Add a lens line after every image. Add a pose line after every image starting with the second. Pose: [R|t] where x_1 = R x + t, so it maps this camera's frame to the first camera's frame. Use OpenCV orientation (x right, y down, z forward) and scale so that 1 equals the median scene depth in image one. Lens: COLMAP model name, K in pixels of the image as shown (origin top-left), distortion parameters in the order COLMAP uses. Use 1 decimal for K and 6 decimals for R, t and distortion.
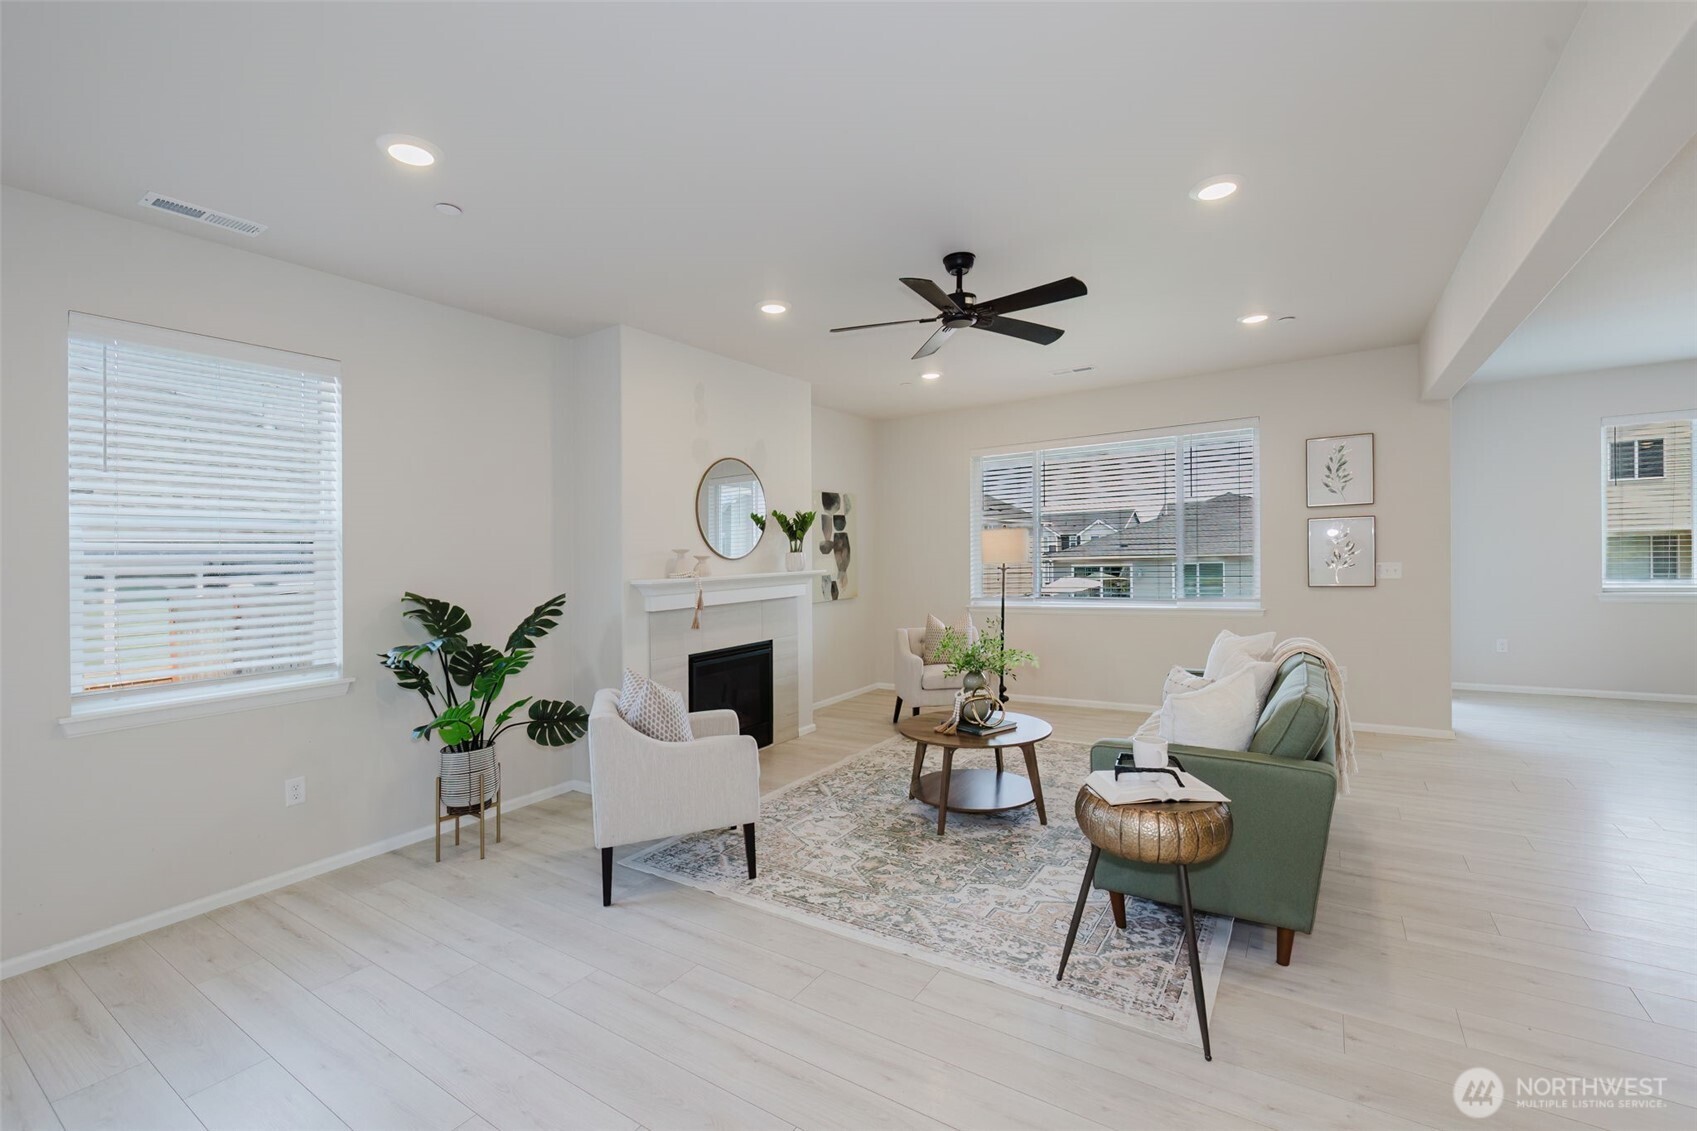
lens RADIAL K [[727.5, 0, 846.0], [0, 727.5, 562.2], [0, 0, 1]] dist [0.001542, -0.000349]
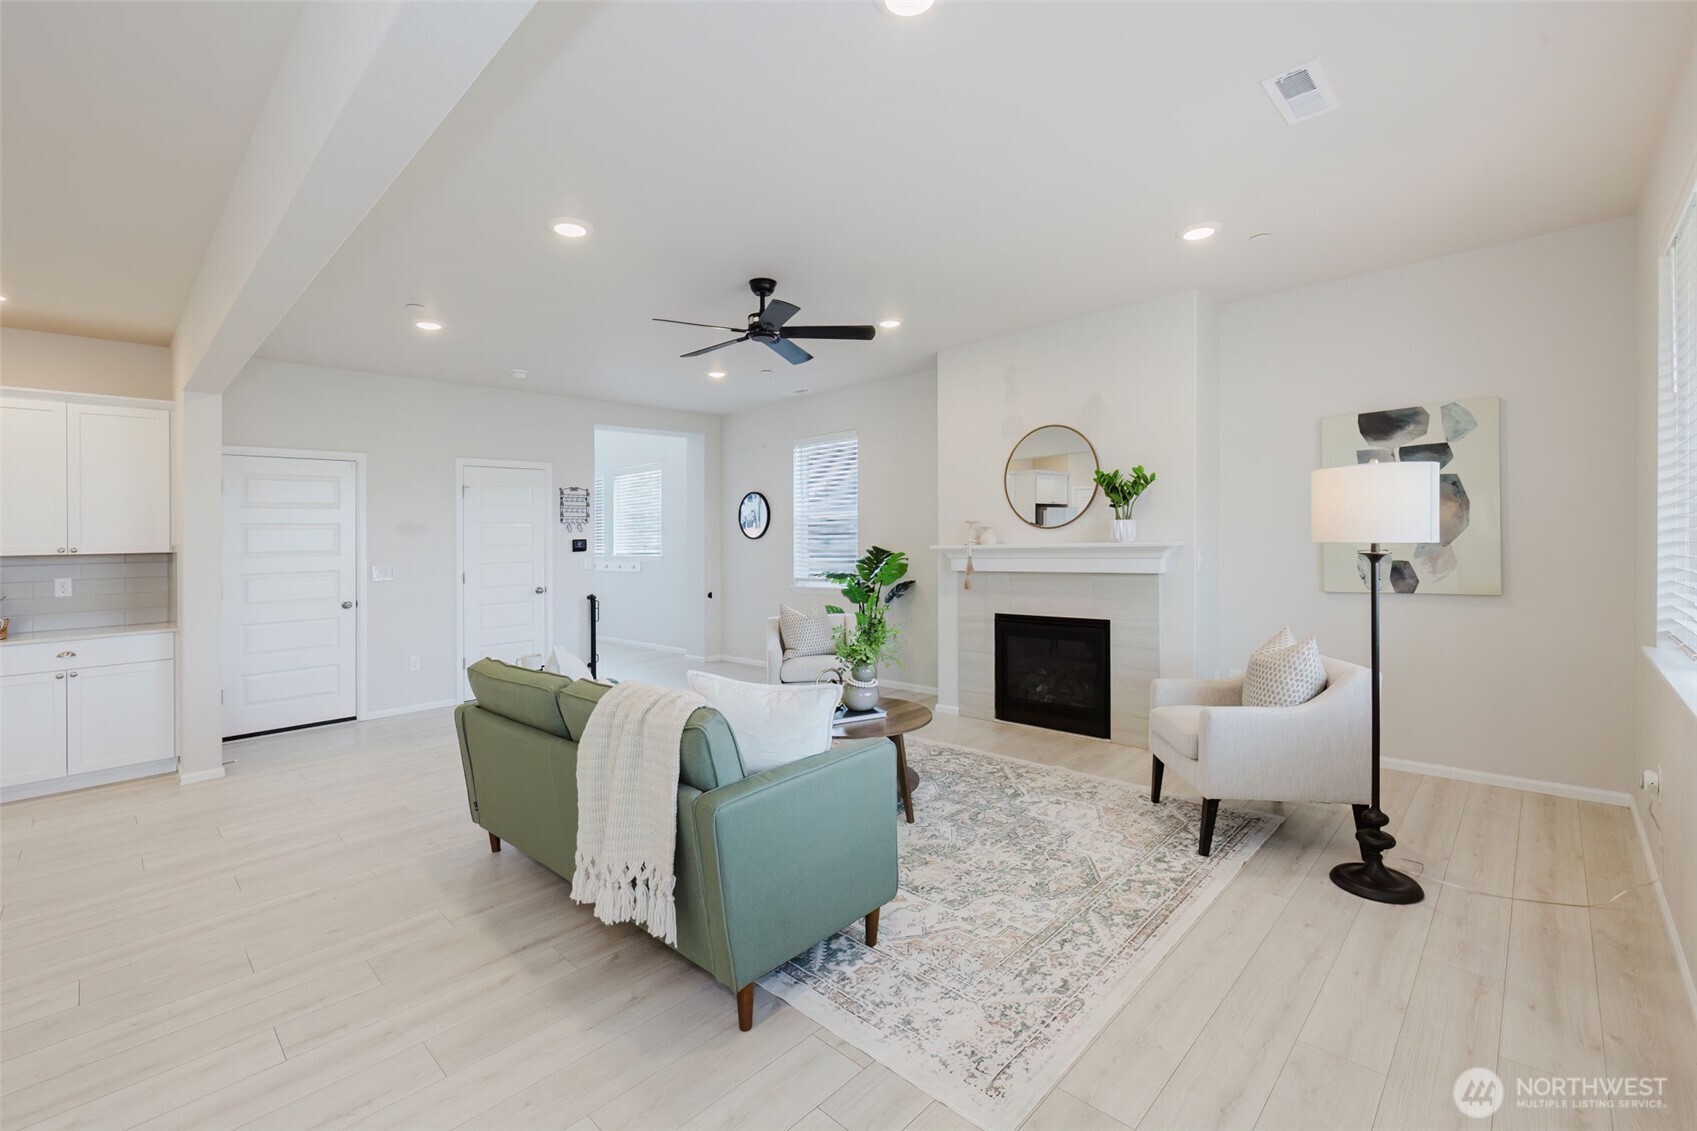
lens RADIAL K [[727.5, 0, 842.6], [0, 727.5, 528.2], [0, 0, 1]] dist [0.001542, -0.000349]
pose [[-0.182682, 0.022463, -0.982915, 0.963235], [0.023927, 0.999544, 0.018396, -0.032158], [0.982881, -0.020158, -0.183136, 1.014029]]
